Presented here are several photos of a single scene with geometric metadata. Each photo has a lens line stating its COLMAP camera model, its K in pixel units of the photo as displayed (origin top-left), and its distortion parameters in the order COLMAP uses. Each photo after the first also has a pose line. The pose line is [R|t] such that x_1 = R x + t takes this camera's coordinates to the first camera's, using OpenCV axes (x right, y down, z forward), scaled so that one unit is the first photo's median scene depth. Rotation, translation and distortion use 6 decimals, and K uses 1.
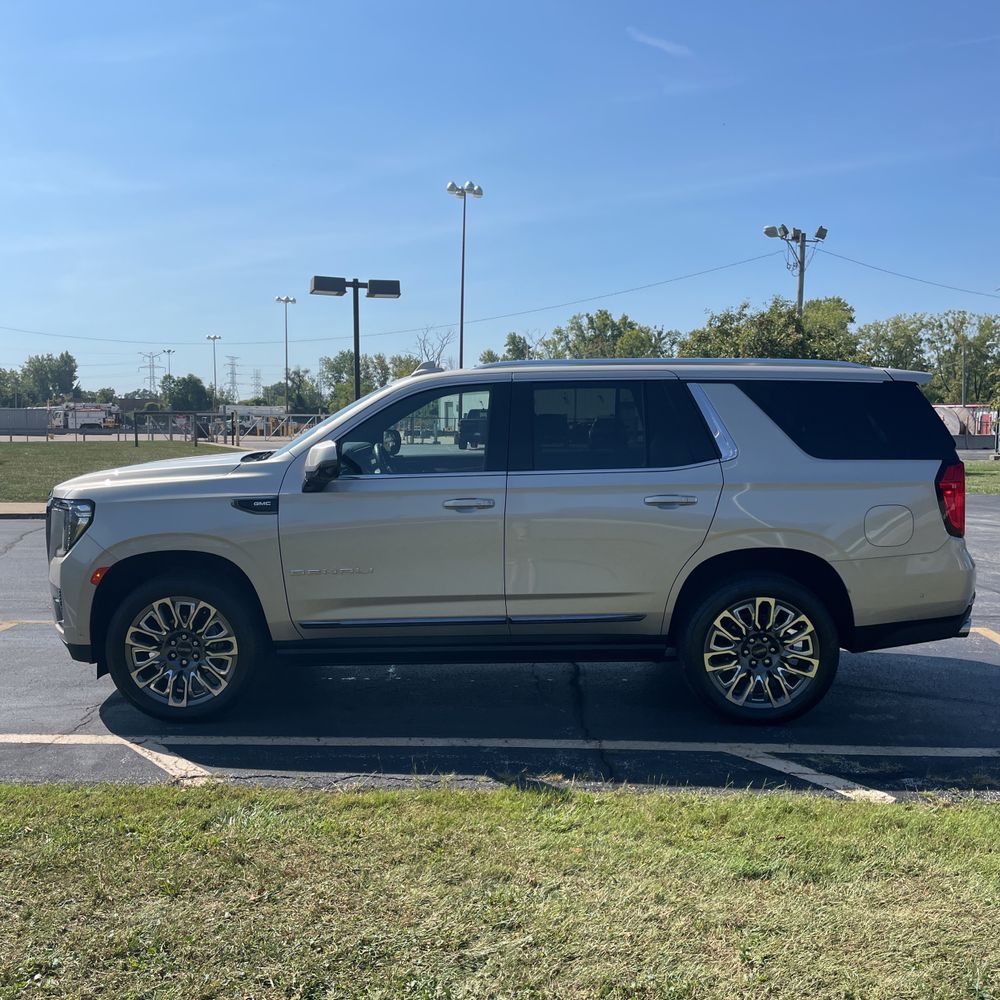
lens RADIAL K [[1020.9, 0, 480.9], [0, 1020.9, 493.8], [0, 0, 1]] dist [0.028100, 0.000000]
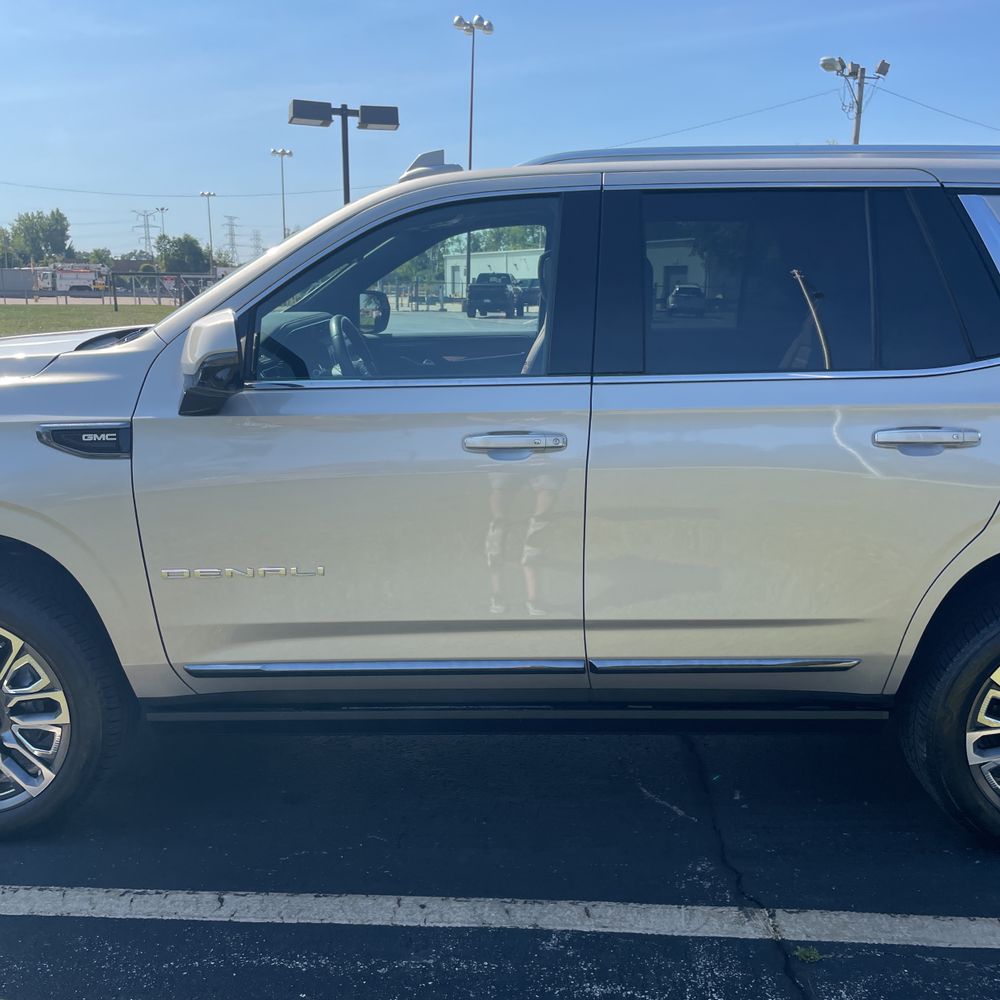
lens RADIAL K [[1020.9, 0, 495.1], [0, 1020.9, 504.5], [0, 0, 1]] dist [0.028100, 0.000000]
pose [[0.999948, 0.005770, 0.008465, -0.024977], [-0.006882, 0.990423, 0.137897, -0.027789], [-0.007588, -0.137948, 0.990410, 0.492725]]
